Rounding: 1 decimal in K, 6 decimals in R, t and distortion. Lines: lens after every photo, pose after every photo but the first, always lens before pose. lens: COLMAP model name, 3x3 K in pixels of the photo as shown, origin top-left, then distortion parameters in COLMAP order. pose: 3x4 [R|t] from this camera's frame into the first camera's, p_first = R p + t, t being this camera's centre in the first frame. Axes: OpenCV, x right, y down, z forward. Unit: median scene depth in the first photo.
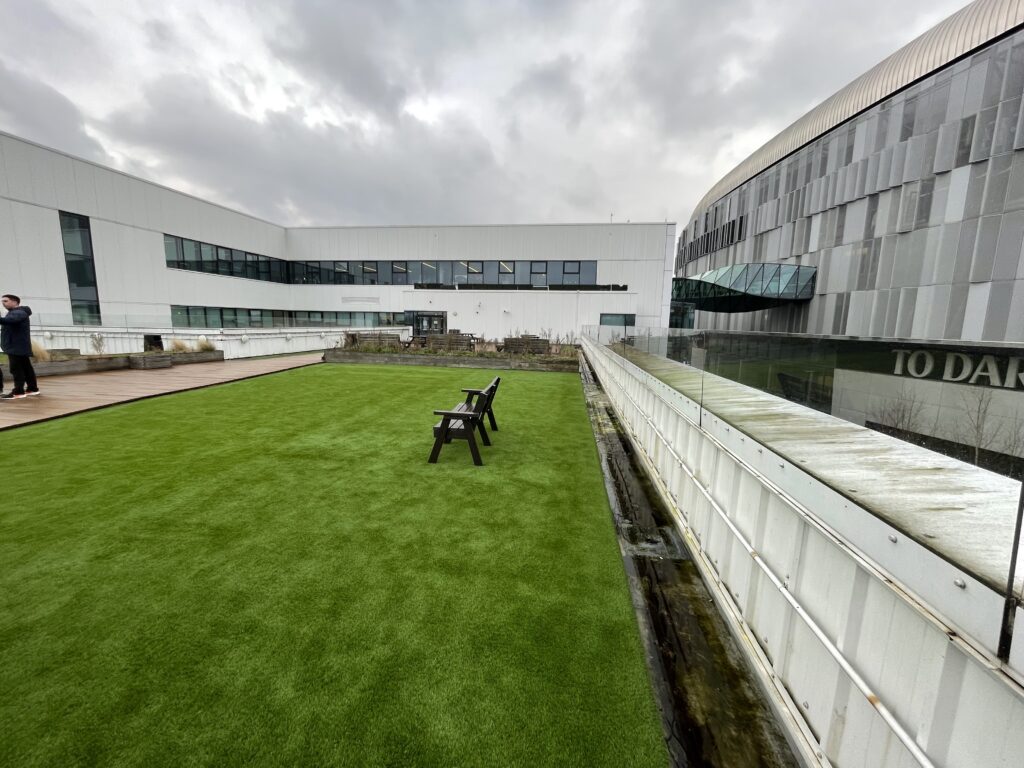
lens RADIAL K [[413.8, 0, 512.0], [0, 413.8, 384.0], [0, 0, 1]] dist [0.001129, -0.000226]
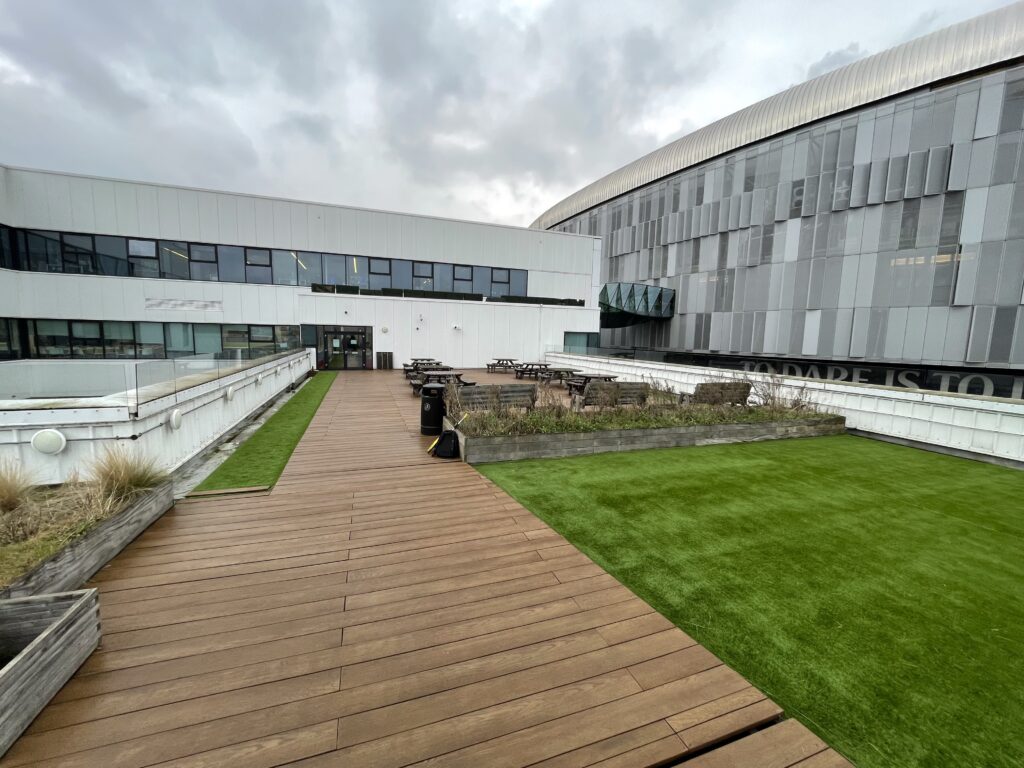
lens RADIAL K [[413.8, 0, 512.0], [0, 413.8, 384.0], [0, 0, 1]] dist [0.001129, -0.000226]
pose [[0.884133, -0.053075, 0.464211, -0.240767], [0.062074, 0.998063, -0.004112, -0.052637], [-0.463094, 0.032451, 0.885715, 0.234800]]
